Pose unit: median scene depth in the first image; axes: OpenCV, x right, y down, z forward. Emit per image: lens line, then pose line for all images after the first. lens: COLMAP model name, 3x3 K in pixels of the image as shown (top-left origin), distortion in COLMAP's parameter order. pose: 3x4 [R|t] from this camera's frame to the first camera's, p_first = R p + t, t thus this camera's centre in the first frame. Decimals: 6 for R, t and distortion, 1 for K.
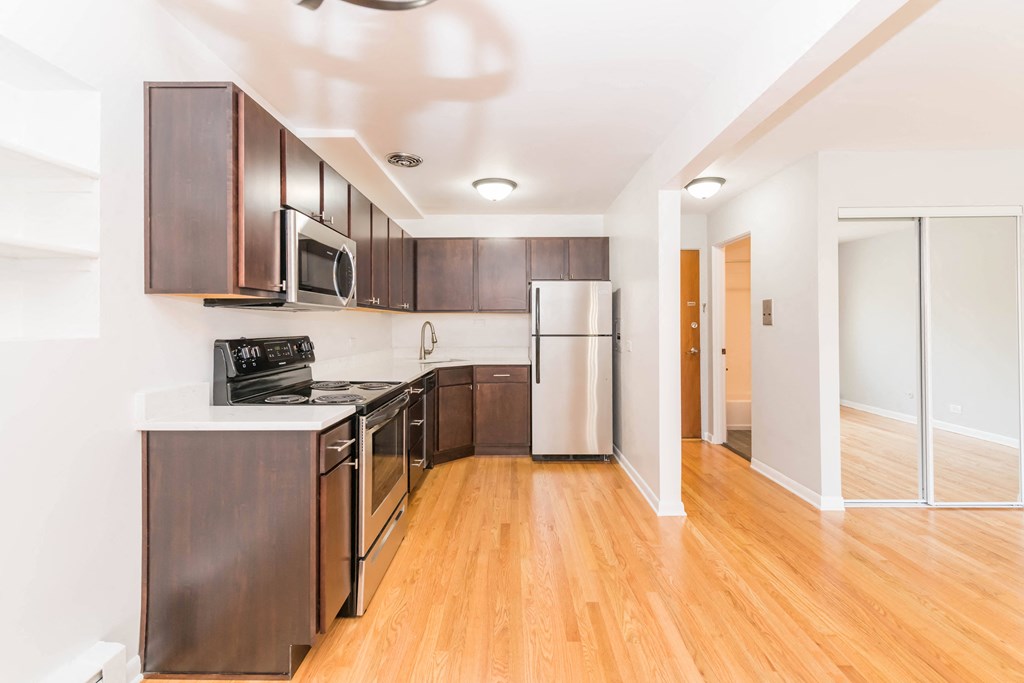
lens RADIAL K [[472.1, 0, 514.7], [0, 472.1, 319.3], [0, 0, 1]] dist [0.003518, -0.001530]
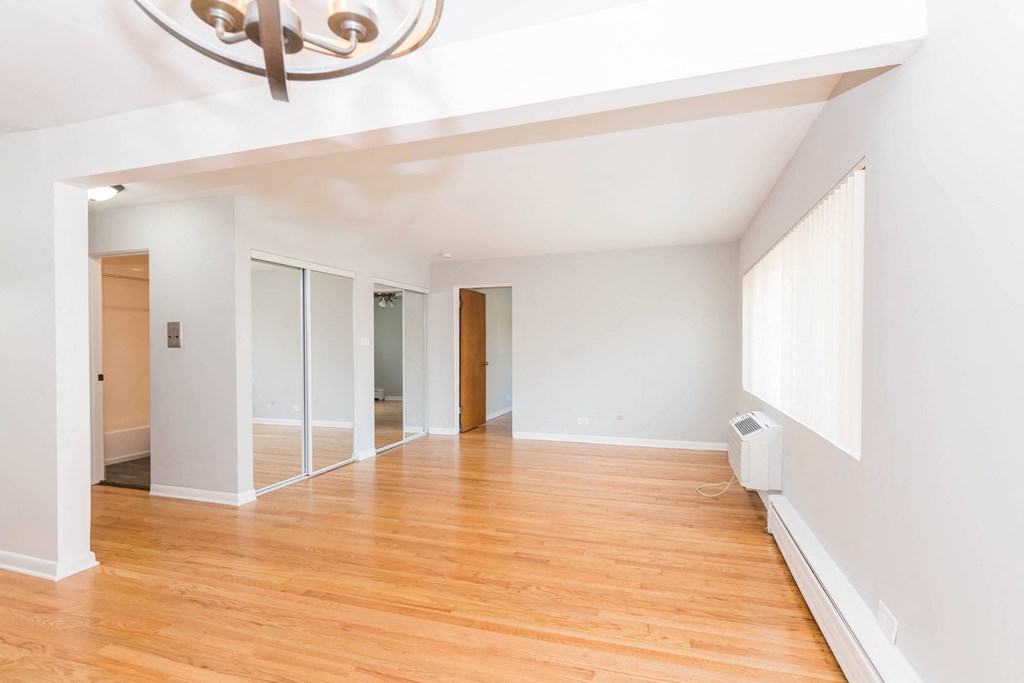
lens RADIAL K [[472.1, 0, 515.7], [0, 472.1, 345.5], [0, 0, 1]] dist [0.003518, -0.001530]
pose [[0.304514, 0.000928, 0.952508, -0.270889], [-0.010562, 0.999941, 0.002403, -0.002350], [-0.952449, -0.010792, 0.304506, -0.003748]]
